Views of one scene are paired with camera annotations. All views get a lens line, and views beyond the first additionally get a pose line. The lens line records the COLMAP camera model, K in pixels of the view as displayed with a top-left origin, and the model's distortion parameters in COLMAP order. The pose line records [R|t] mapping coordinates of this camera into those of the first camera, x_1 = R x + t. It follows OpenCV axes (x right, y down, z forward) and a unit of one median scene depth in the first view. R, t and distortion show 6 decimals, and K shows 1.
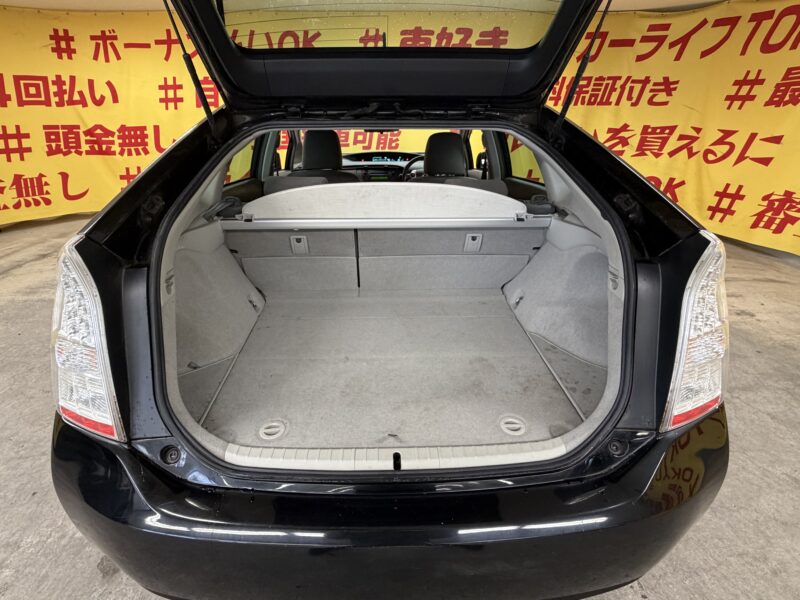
lens RADIAL K [[400.4, 0, 387.4], [0, 400.4, 302.5], [0, 0, 1]] dist [-0.006395, 0.000365]
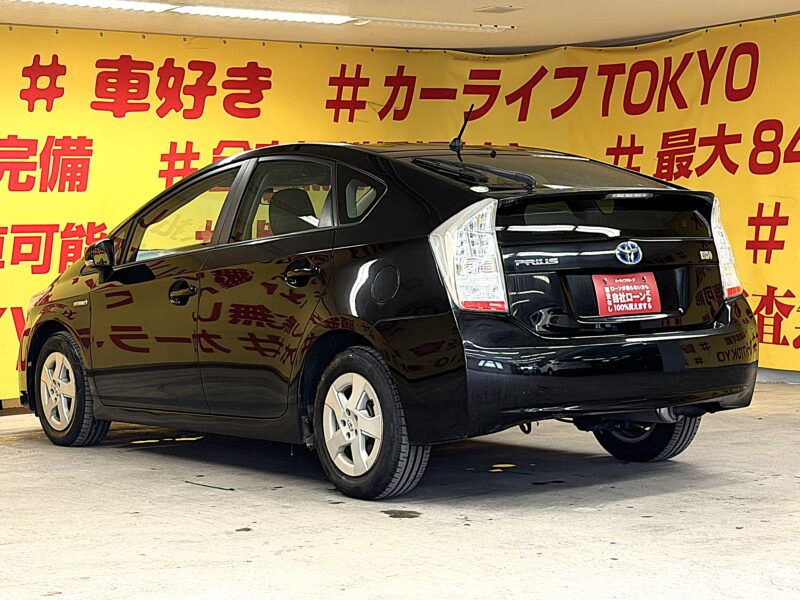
lens RADIAL K [[1632.4, 0, 396.5], [0, 1632.4, 292.3], [0, 0, 1]] dist [0.024548, 0.000000]
pose [[0.826099, -0.034577, 0.562464, -1.011947], [0.269248, 0.901036, -0.340059, 0.516226], [-0.495042, 0.432364, 0.753654, -0.817097]]
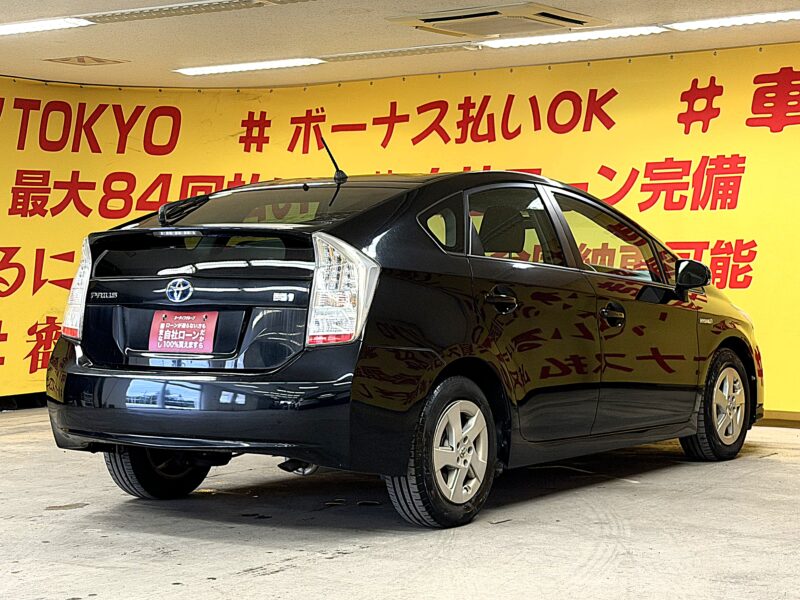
lens RADIAL K [[1617.0, 0, 401.3], [0, 1617.0, 301.2], [0, 0, 1]] dist [-0.004764, 0.000000]
pose [[0.809842, 0.008973, -0.586579, 1.073436], [-0.256866, 0.904364, -0.340801, 0.508002], [0.527423, 0.426667, 0.734697, -0.803953]]
